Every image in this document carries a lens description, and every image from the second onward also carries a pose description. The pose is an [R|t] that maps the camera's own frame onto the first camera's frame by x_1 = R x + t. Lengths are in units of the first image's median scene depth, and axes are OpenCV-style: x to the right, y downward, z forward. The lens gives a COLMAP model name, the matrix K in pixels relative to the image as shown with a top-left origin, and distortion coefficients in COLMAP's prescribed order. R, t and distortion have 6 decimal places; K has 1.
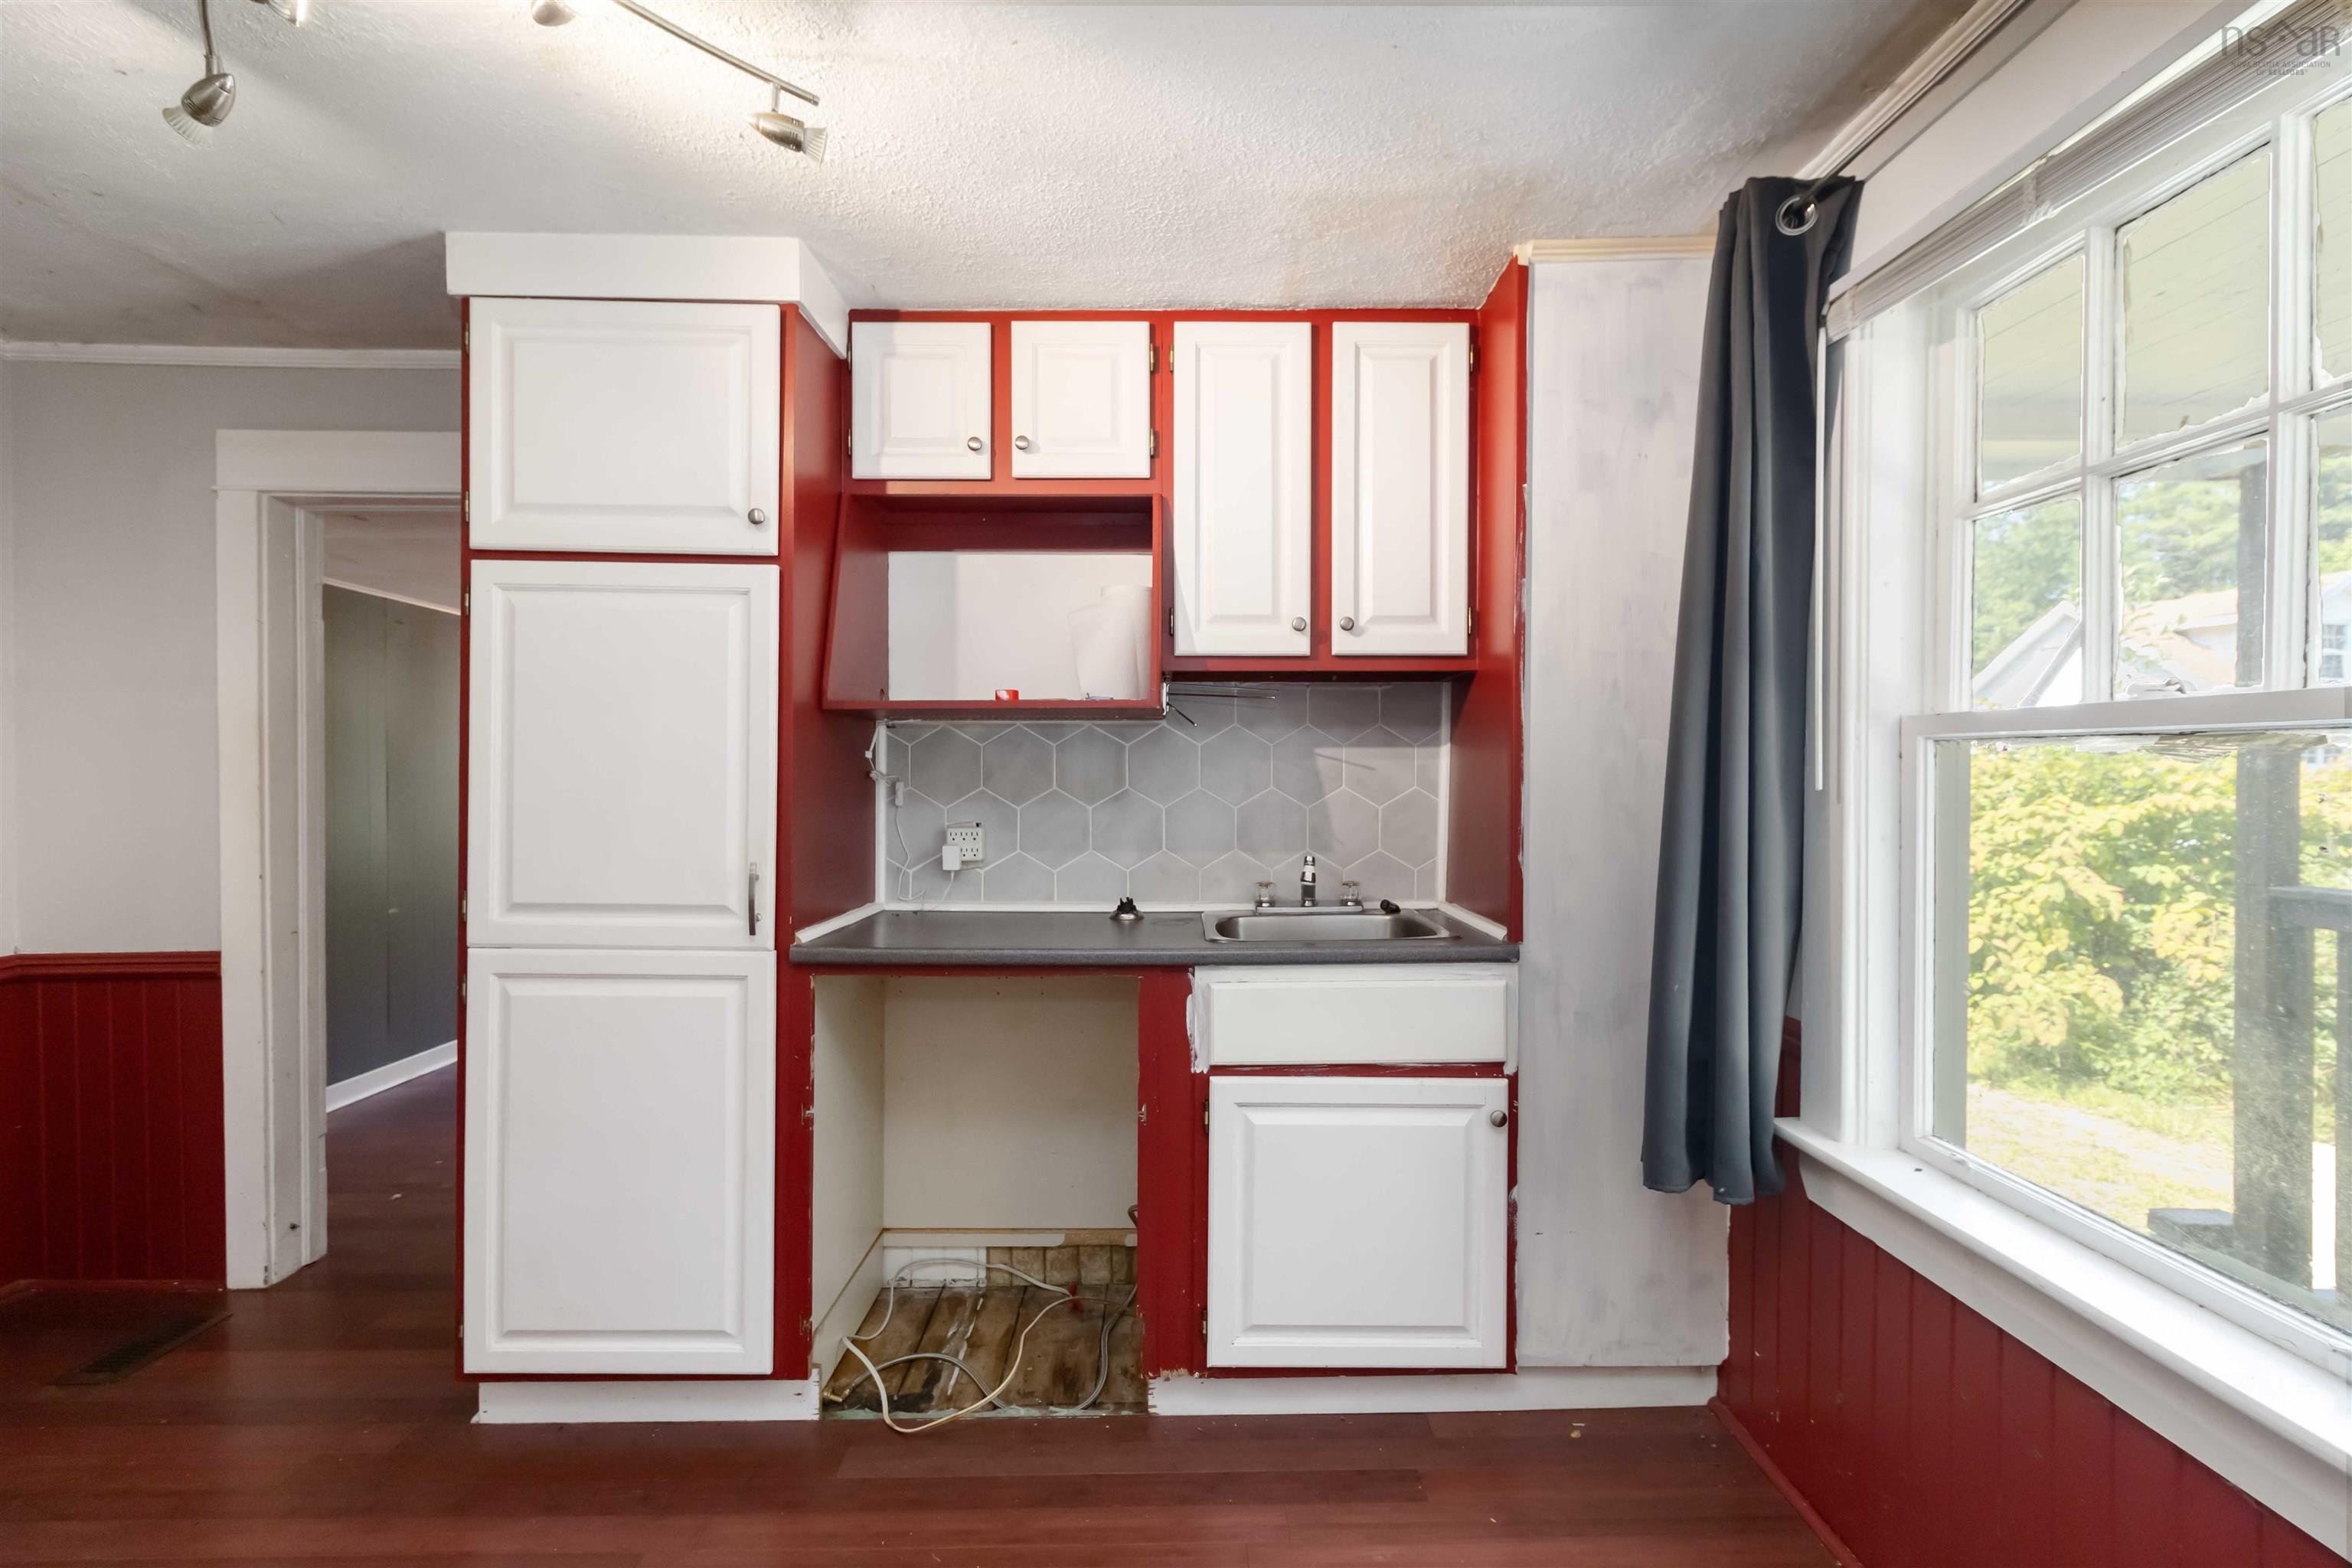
lens RADIAL K [[1096.0, 0, 1190.5], [0, 1096.0, 792.8], [0, 0, 1]] dist [-0.001672, -0.000404]
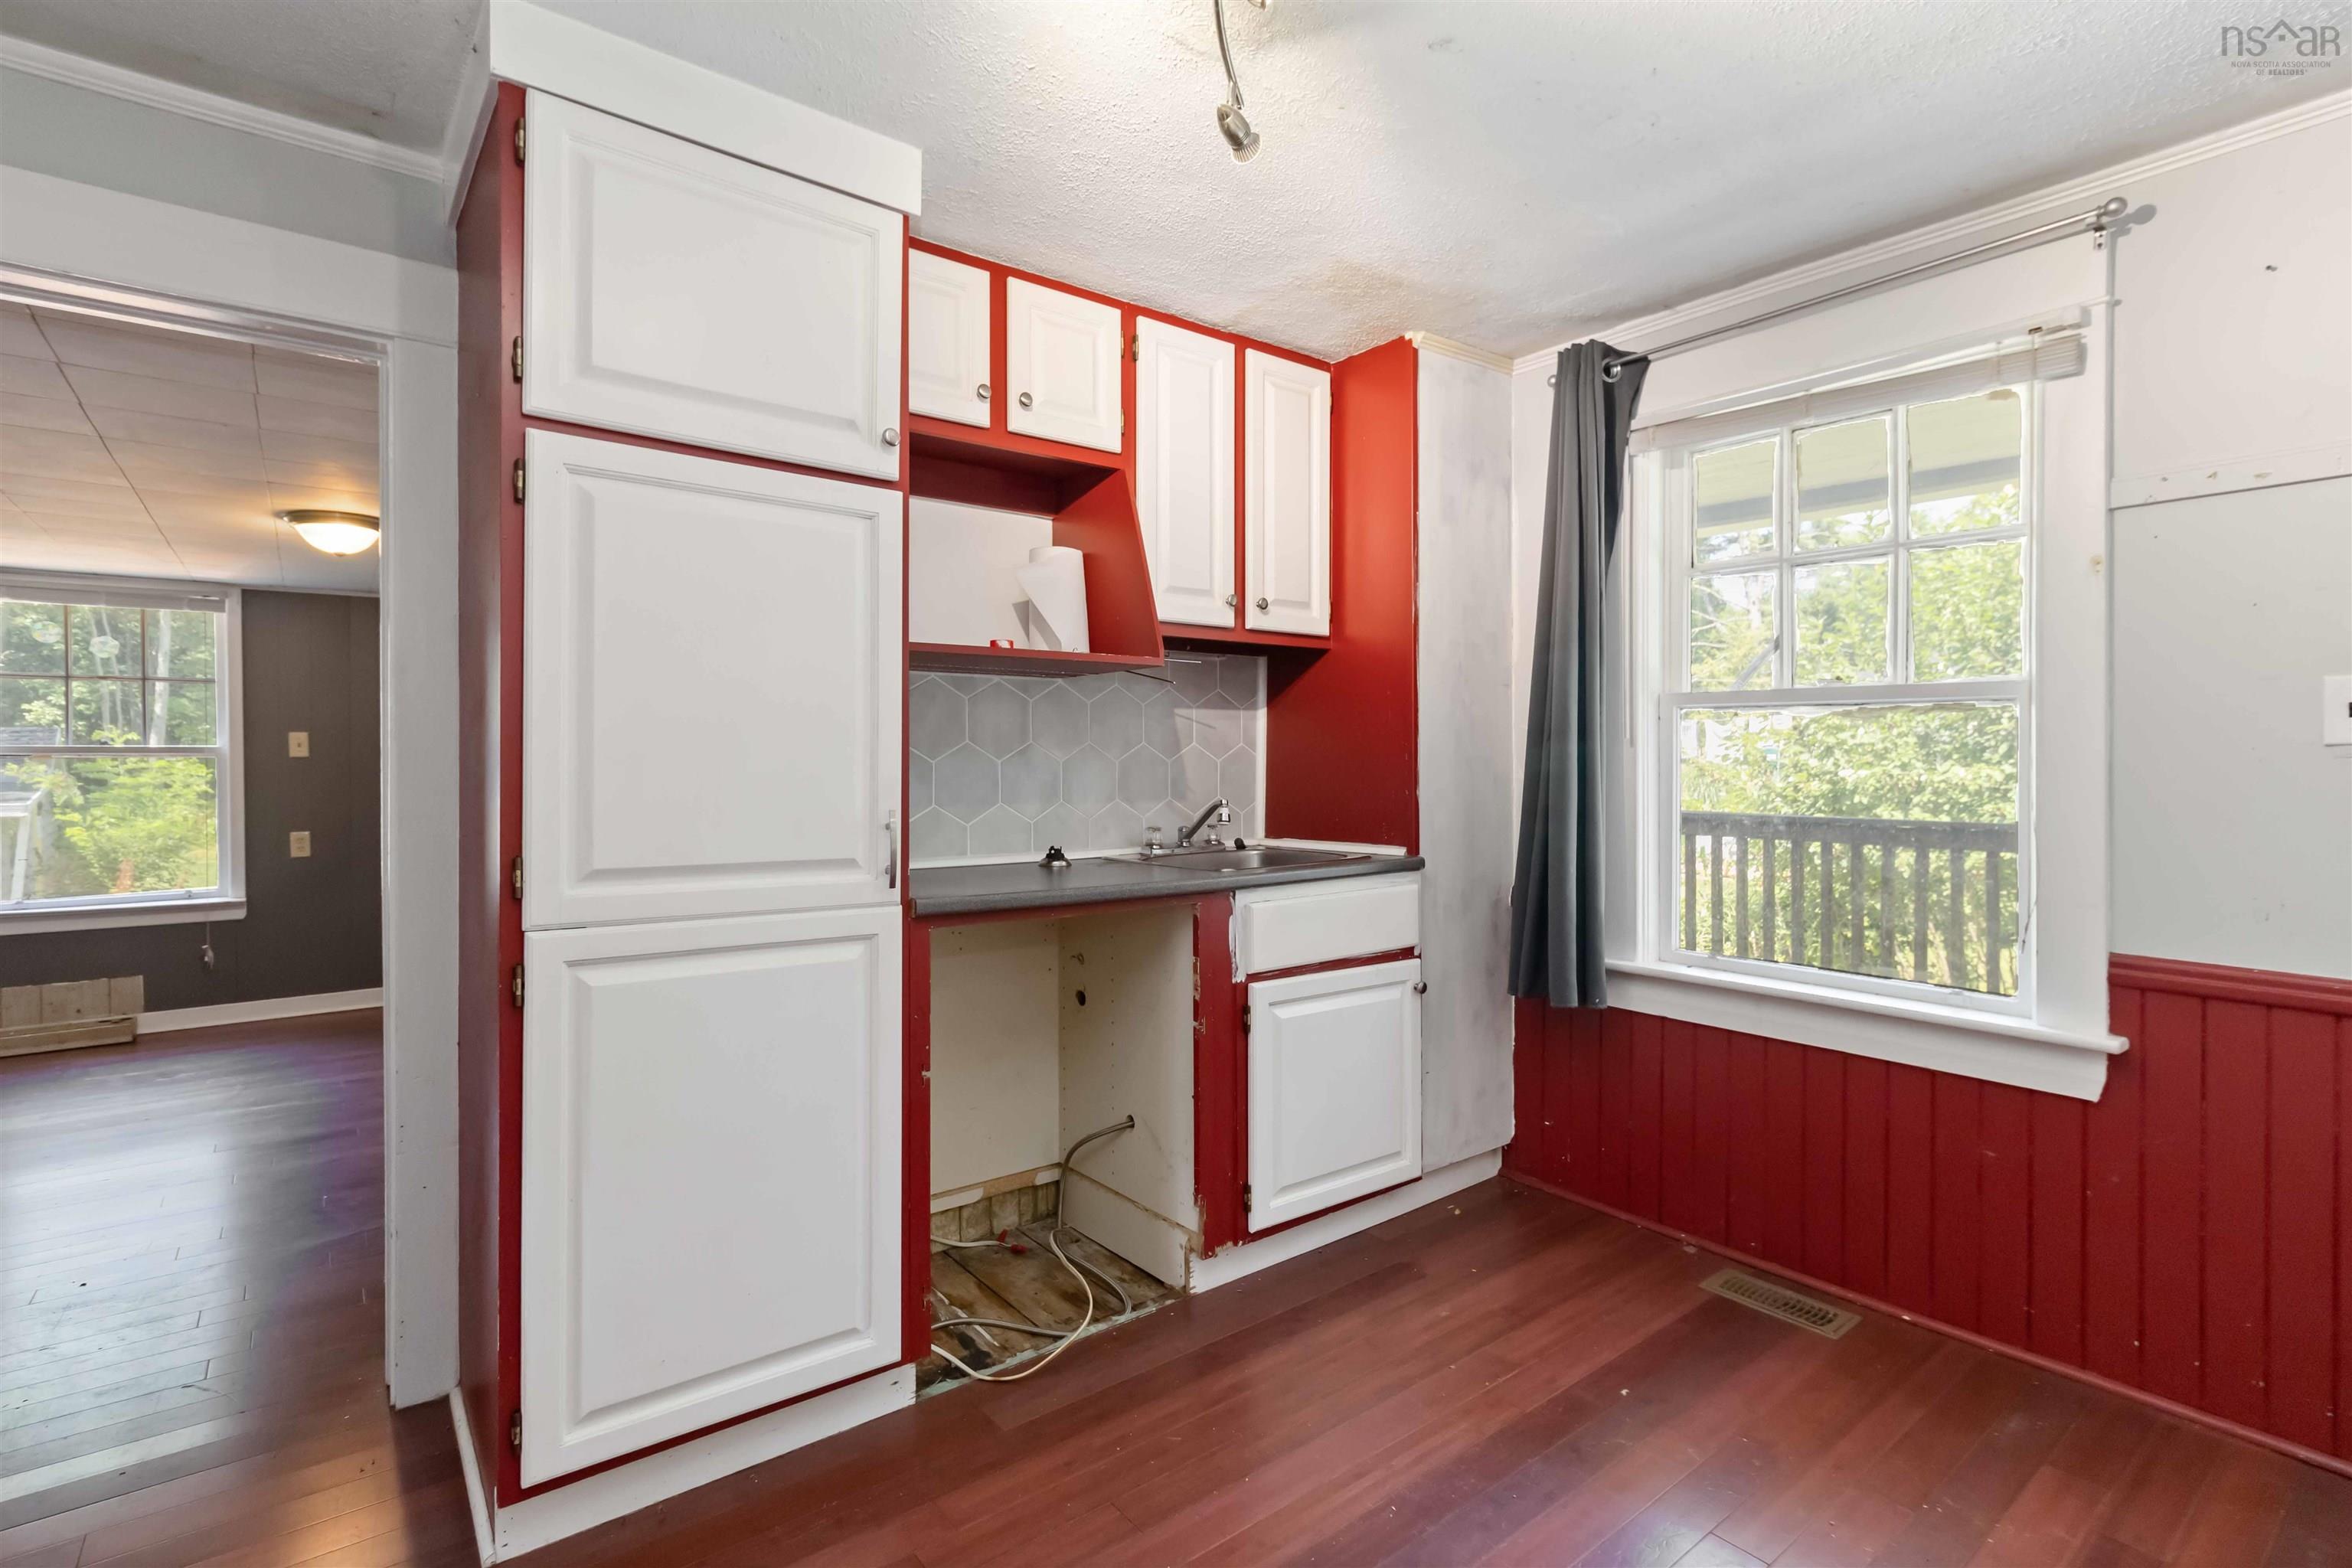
lens RADIAL K [[1123.8, 0, 1206.3], [0, 1123.8, 771.4], [0, 0, 1]] dist [-0.001642, 0.000003]
pose [[0.788602, -0.006650, 0.614868, -0.738044], [0.009044, 0.999959, -0.000784, 0.032560], [-0.614838, 0.006179, 0.788630, 0.081211]]
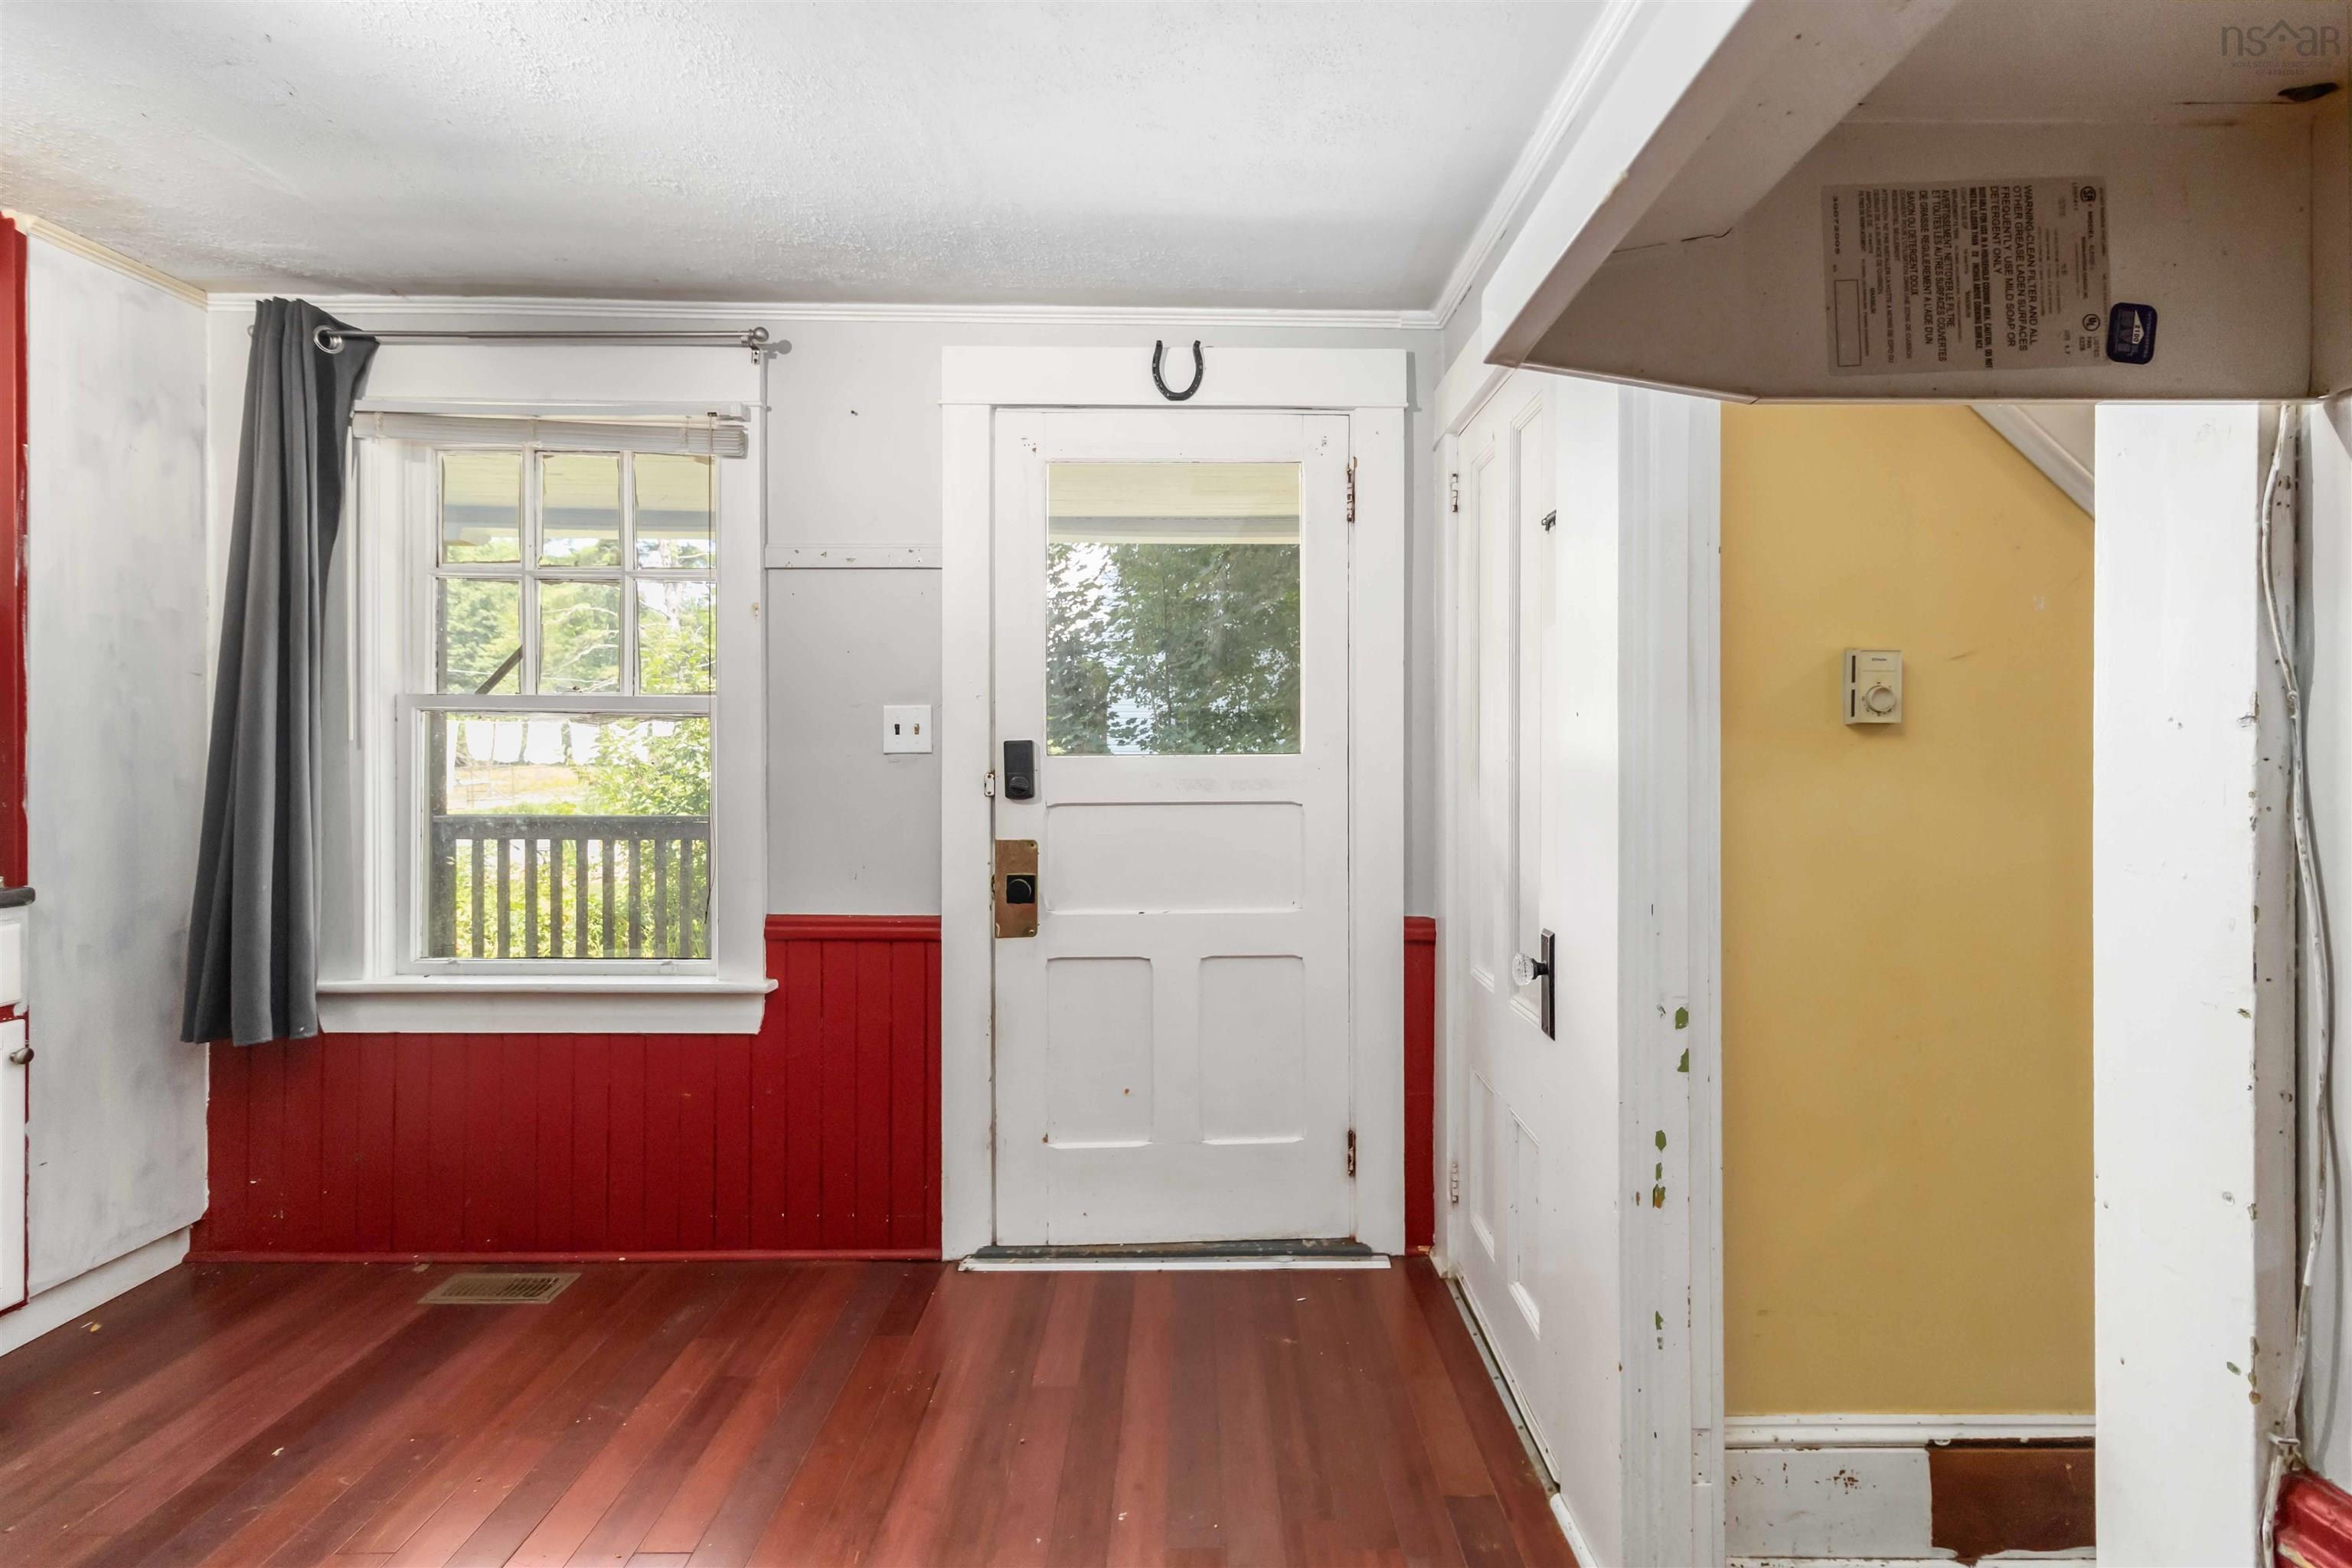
lens RADIAL K [[1084.8, 0, 1196.3], [0, 1084.8, 759.7], [0, 0, 1]] dist [0.002904, -0.000215]
pose [[-0.008858, 0.003510, 0.999955, -0.730756], [0.013141, 0.999908, -0.003394, 0.034909], [-0.999874, 0.013110, -0.008903, -0.095539]]
